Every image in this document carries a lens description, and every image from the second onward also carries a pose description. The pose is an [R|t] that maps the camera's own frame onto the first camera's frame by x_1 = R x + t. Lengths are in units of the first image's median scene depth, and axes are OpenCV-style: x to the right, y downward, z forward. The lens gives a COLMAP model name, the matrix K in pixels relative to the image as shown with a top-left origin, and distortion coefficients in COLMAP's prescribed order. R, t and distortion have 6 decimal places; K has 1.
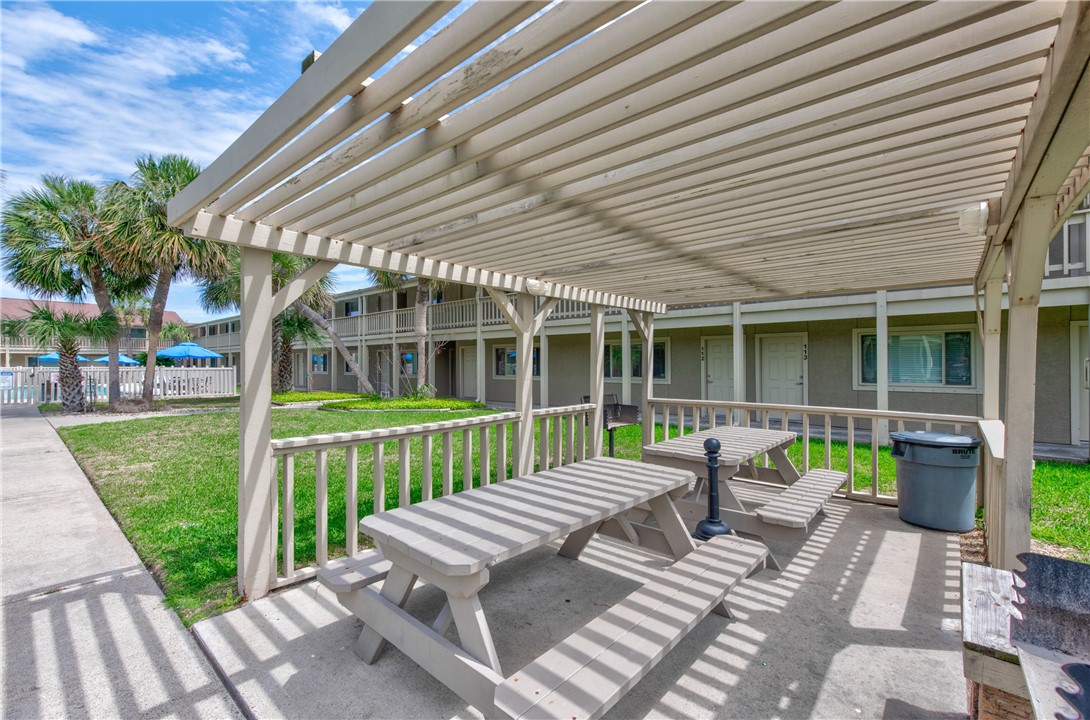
lens RADIAL K [[475.4, 0, 553.2], [0, 475.4, 358.9], [0, 0, 1]] dist [-0.001389, -0.000569]
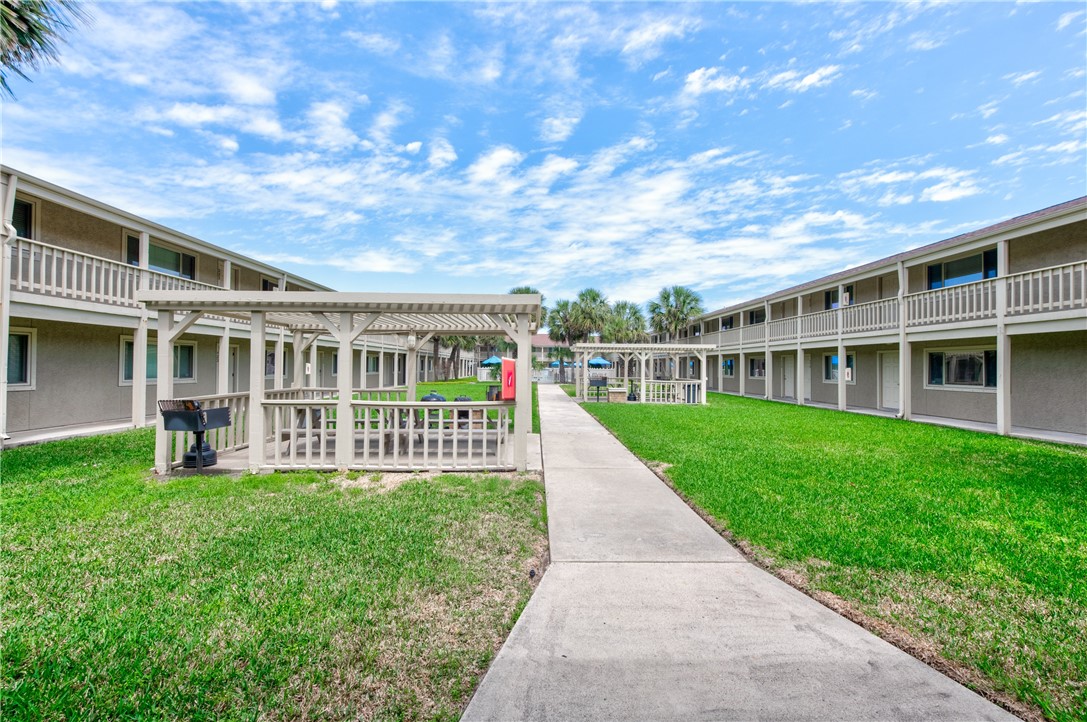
lens RADIAL K [[454.9, 0, 542.2], [0, 454.9, 377.0], [0, 0, 1]] dist [0.000595, -0.000709]
pose [[0.664552, 0.029975, -0.746640, 0.256227], [-0.008949, 0.999443, 0.032158, -0.001635], [0.747188, -0.014689, 0.664450, -0.246293]]
